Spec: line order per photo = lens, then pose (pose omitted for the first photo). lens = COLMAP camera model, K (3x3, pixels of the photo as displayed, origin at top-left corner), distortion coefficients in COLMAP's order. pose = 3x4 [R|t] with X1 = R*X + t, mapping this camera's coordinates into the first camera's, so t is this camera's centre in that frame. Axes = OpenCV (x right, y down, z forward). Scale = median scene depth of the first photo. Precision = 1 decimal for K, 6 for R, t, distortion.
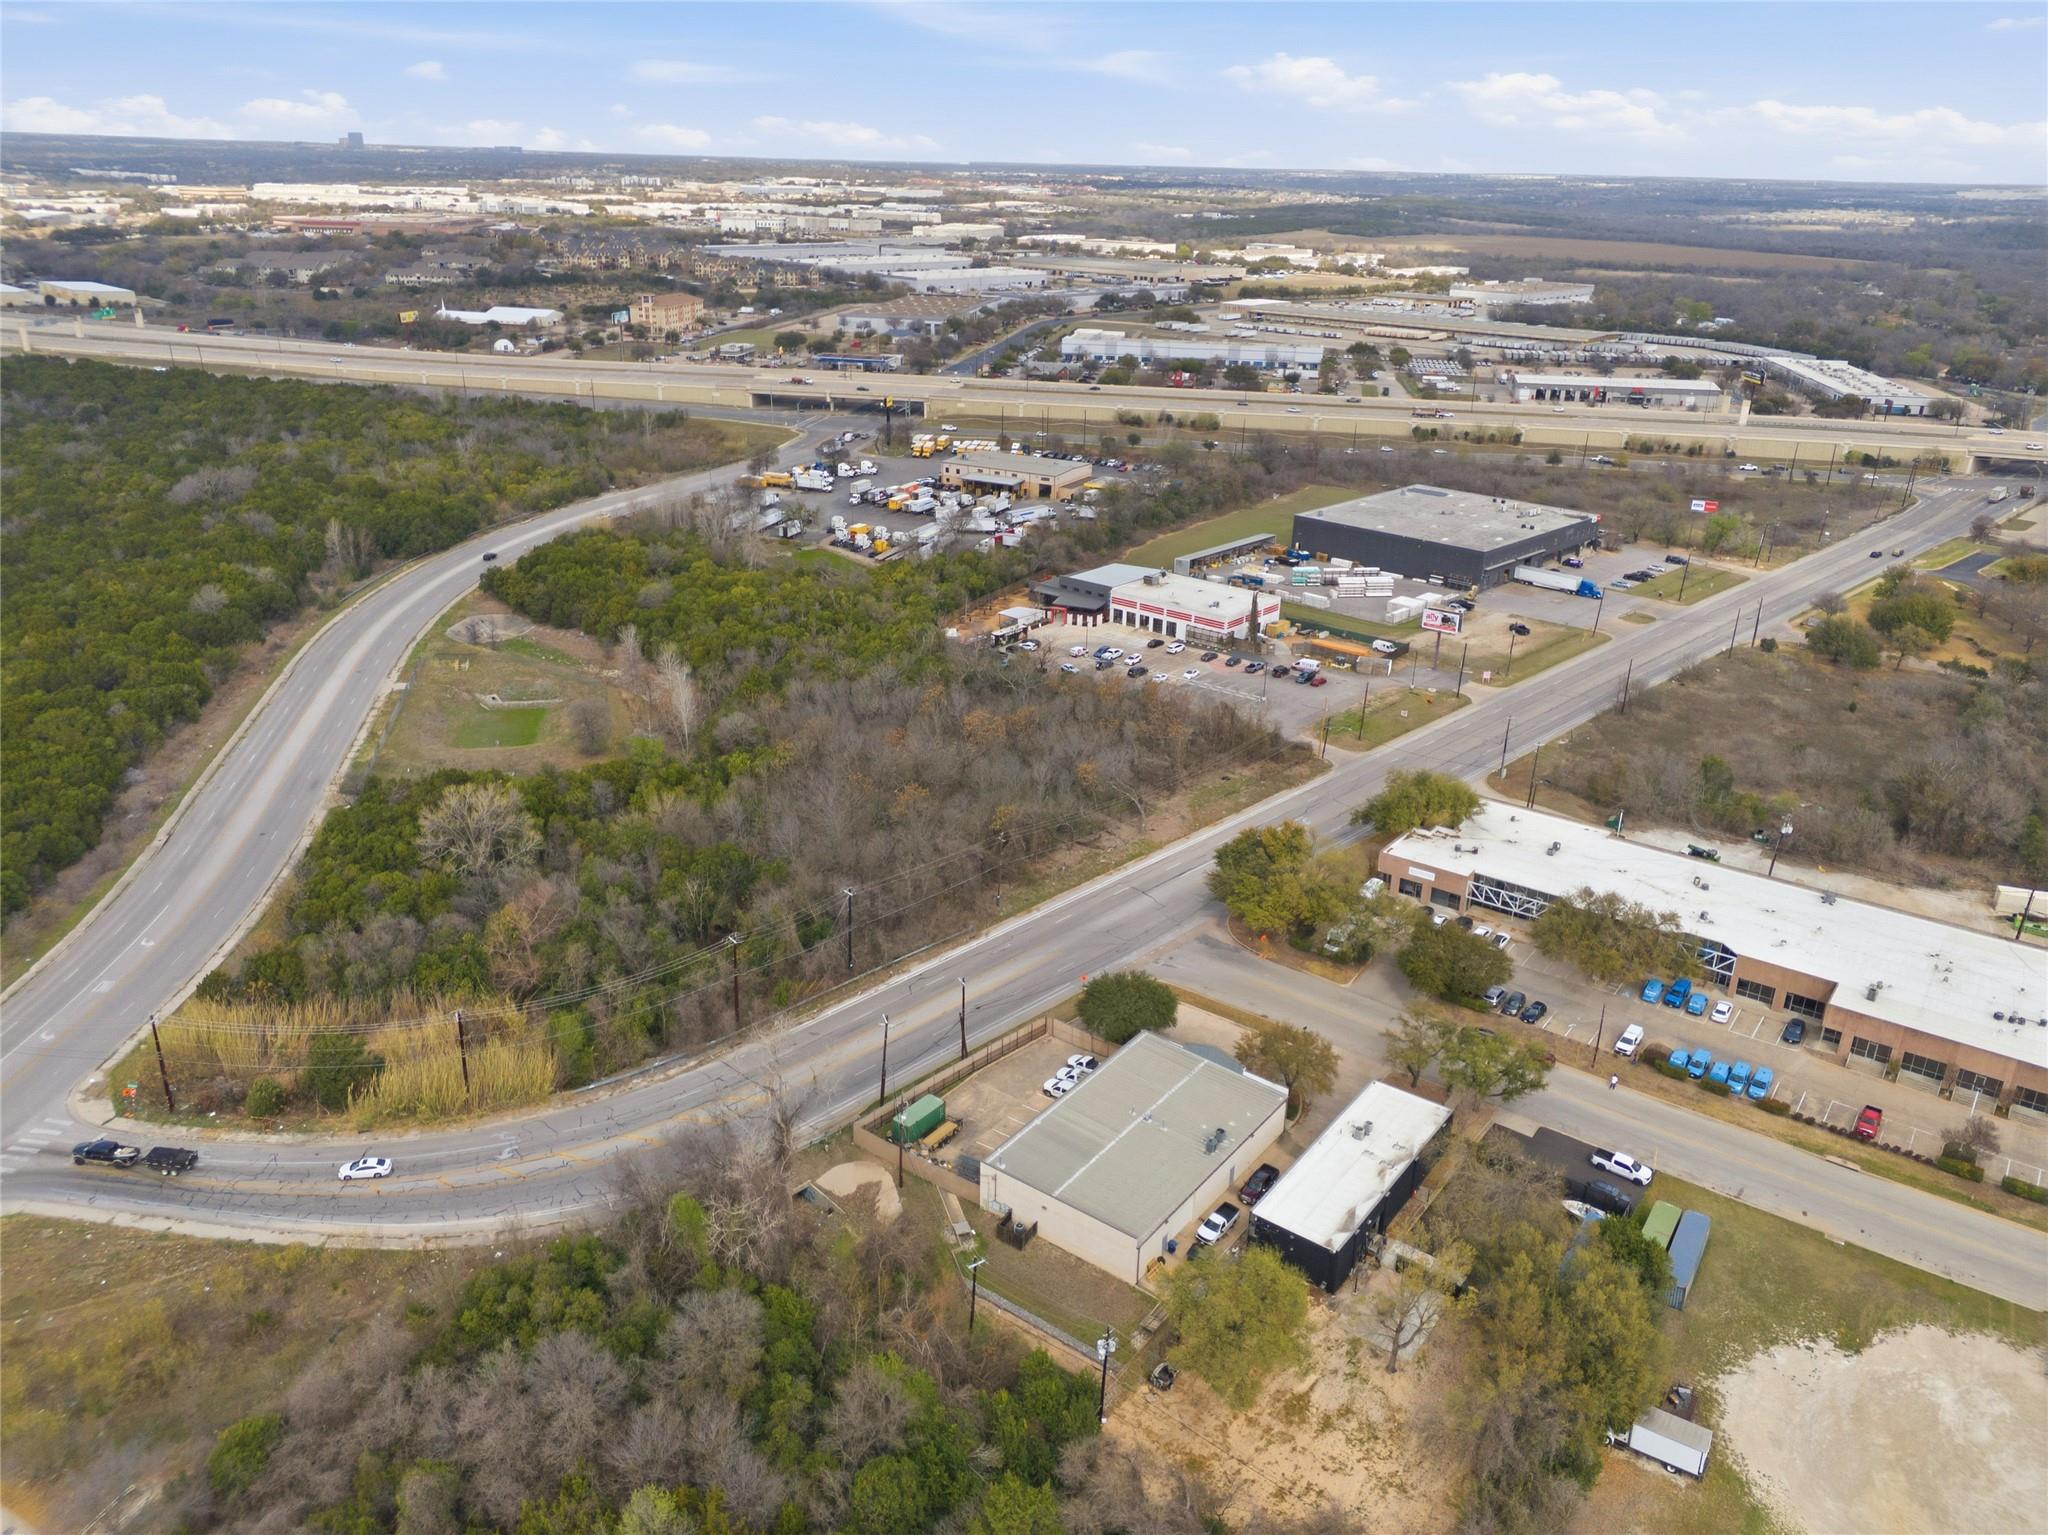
lens RADIAL K [[1477.4, 0, 1024.0], [0, 1477.4, 767.5], [0, 0, 1]] dist [0.093703, -0.176500]
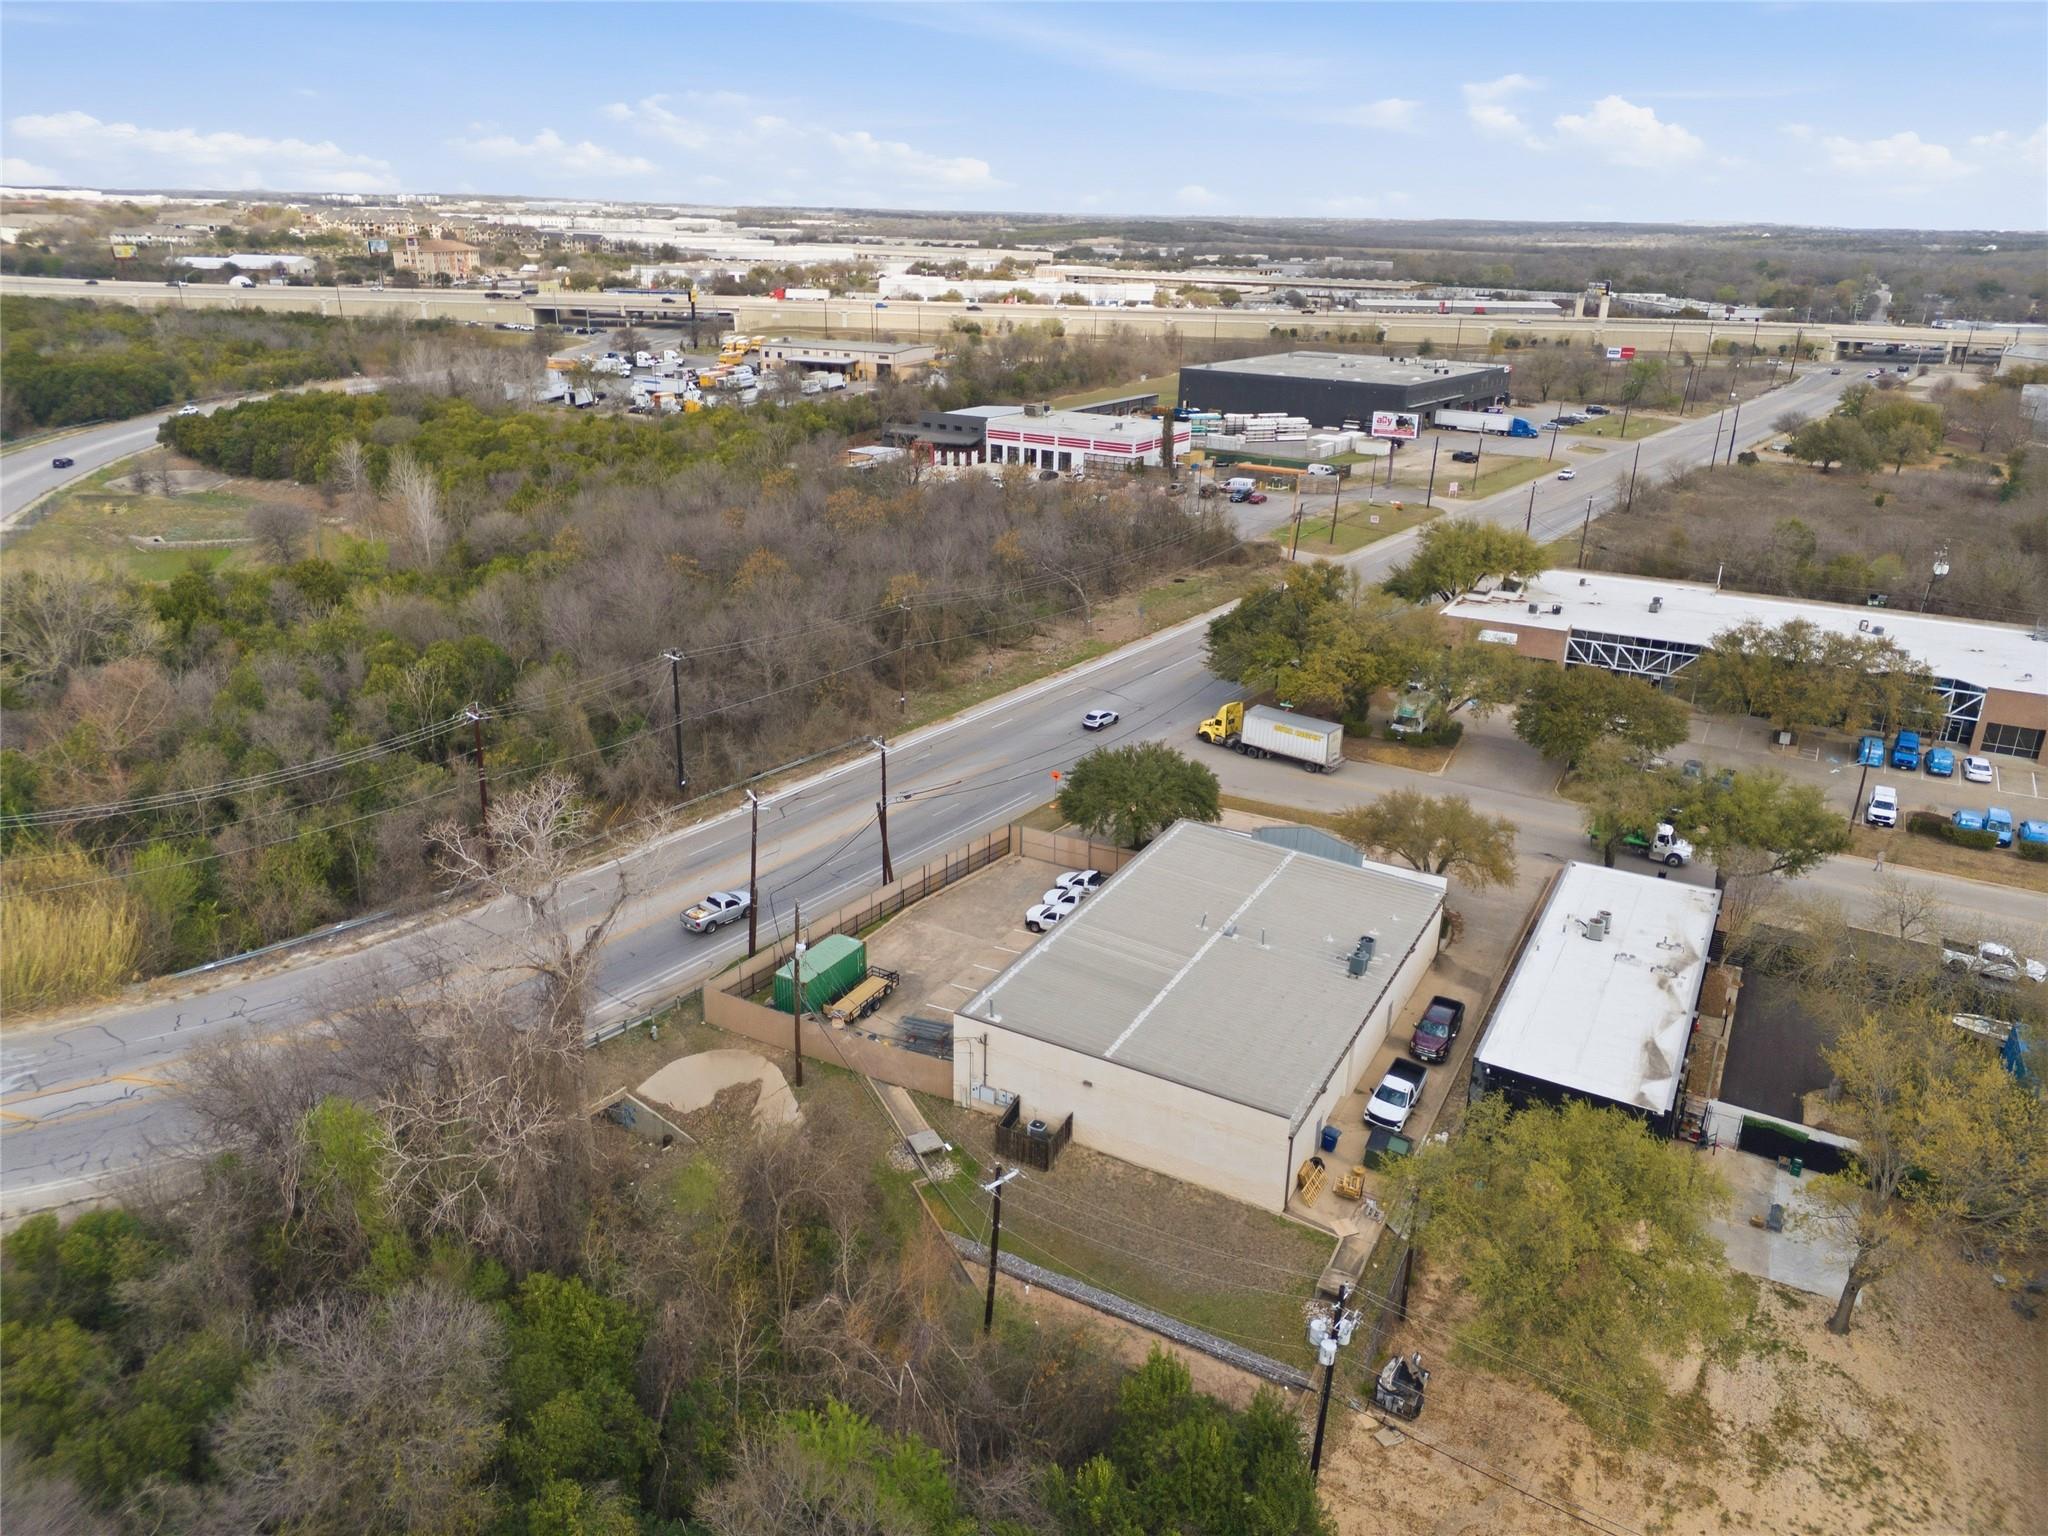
lens RADIAL K [[1433.4, 0, 1028.1], [0, 1433.4, 760.7], [0, 0, 1]] dist [0.073479, -0.084373]
pose [[0.990621, -0.049872, 0.127214, -0.053608], [0.052867, 0.998396, -0.020268, 0.157467], [-0.125999, 0.026803, 0.991668, 0.410480]]
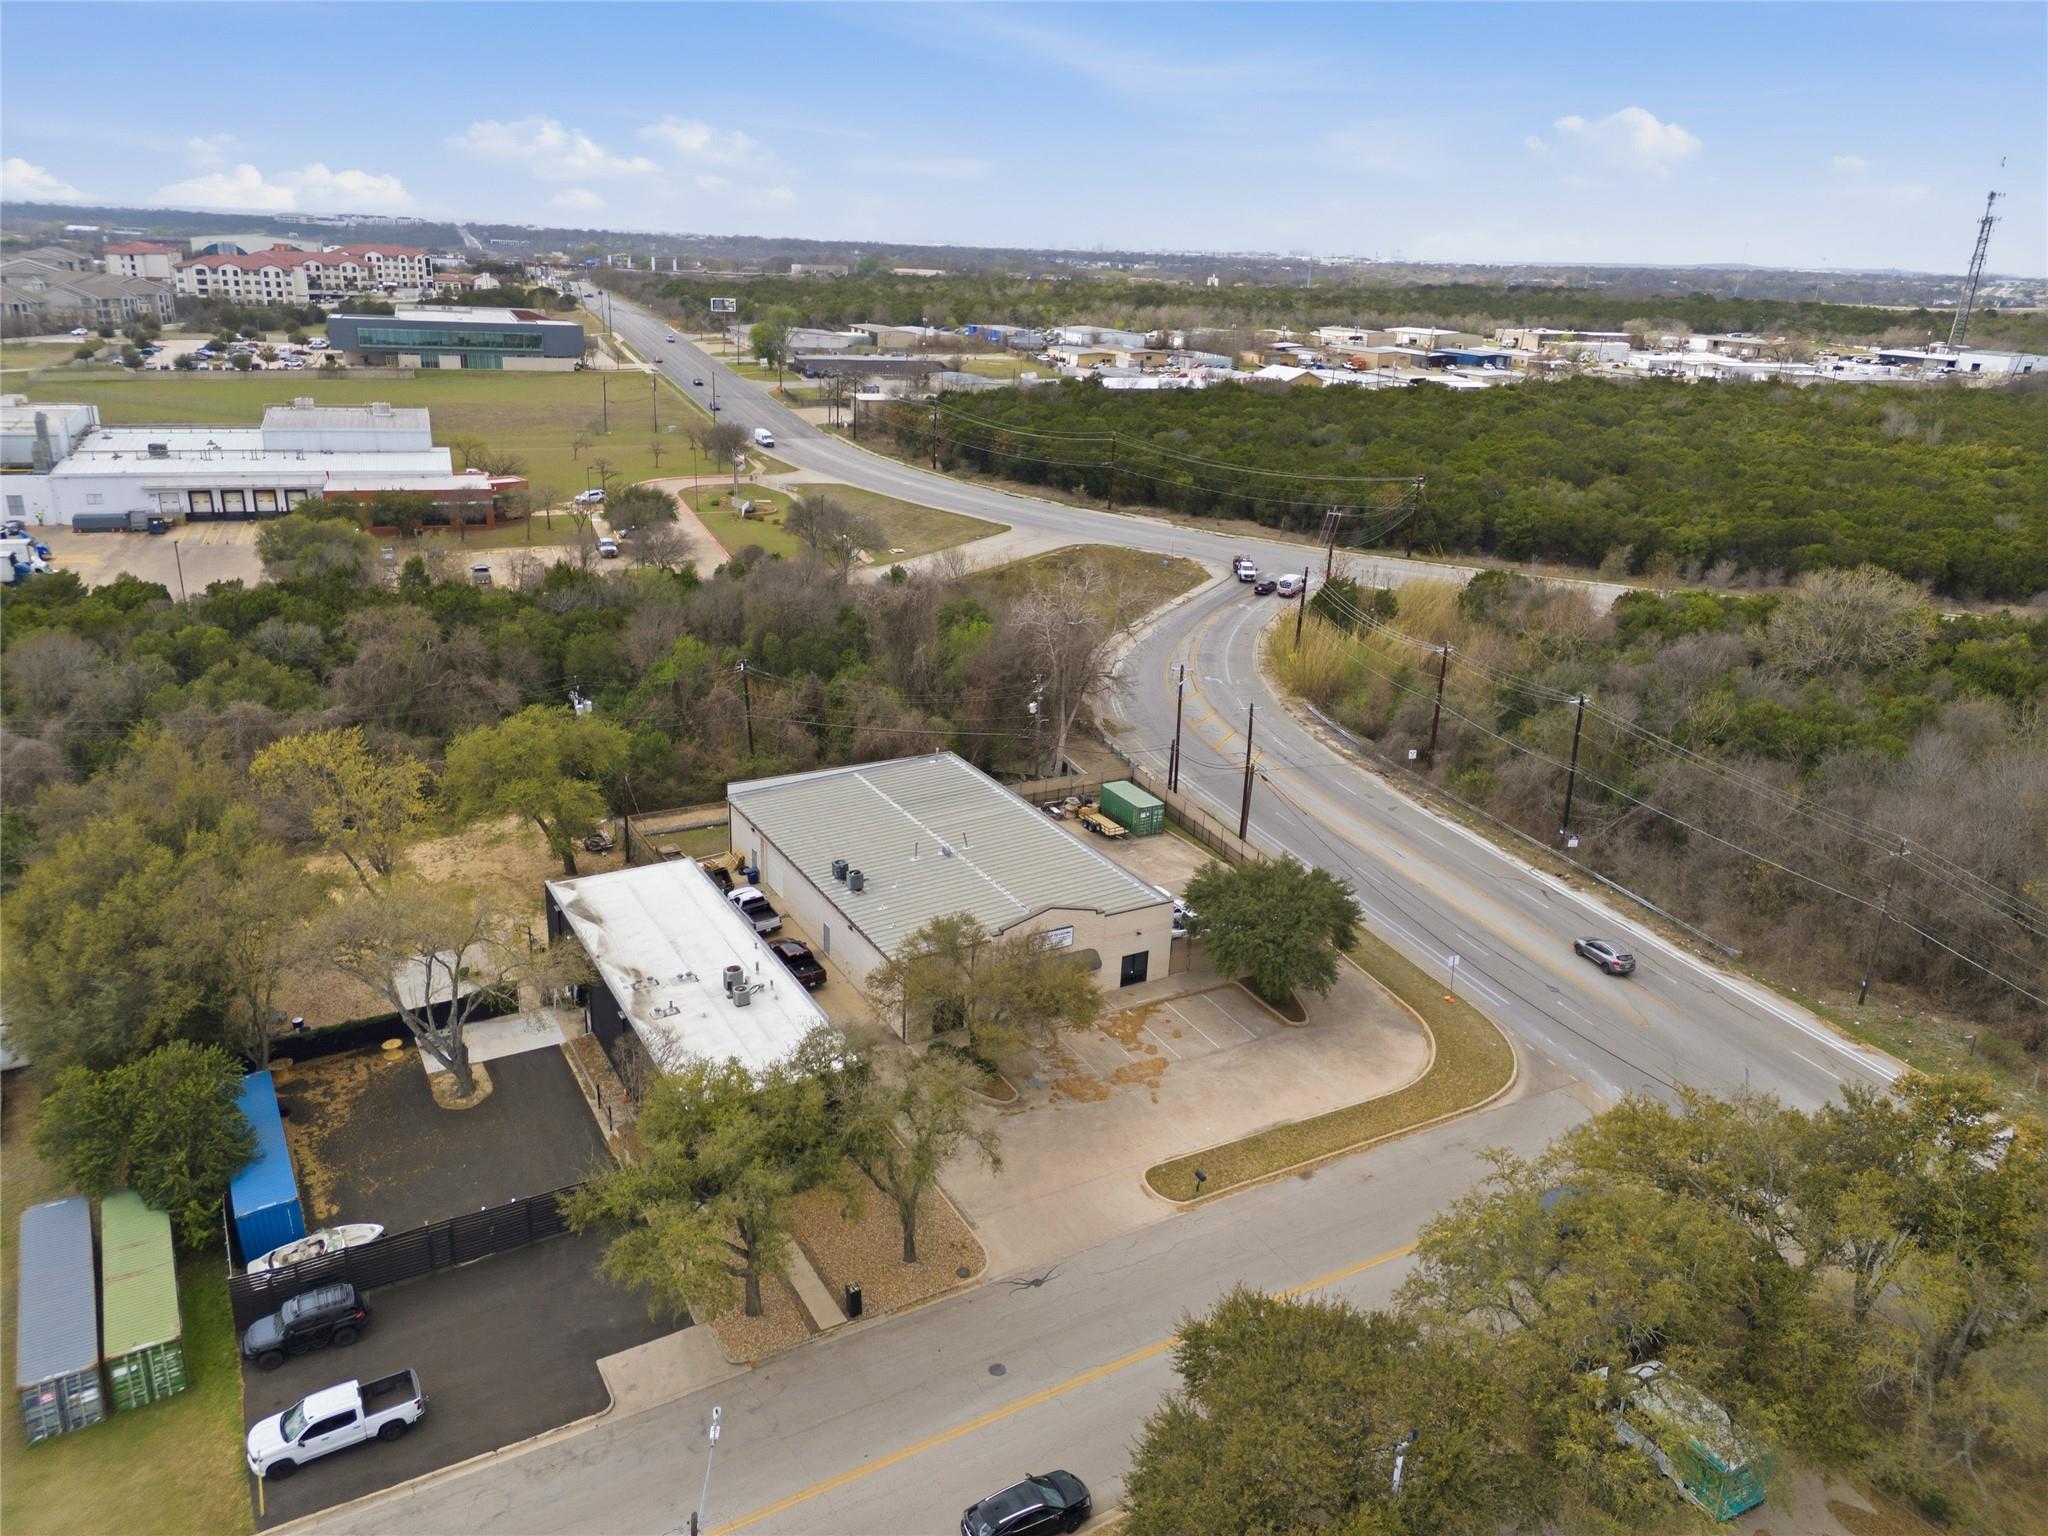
lens RADIAL K [[1433.4, 0, 1028.1], [0, 1433.4, 760.7], [0, 0, 1]] dist [0.073479, -0.084373]
pose [[-0.402187, 0.272647, -0.874019, 0.535079], [-0.385292, 0.815582, 0.431713, -0.070775], [0.830539, 0.510382, -0.222968, 1.017719]]
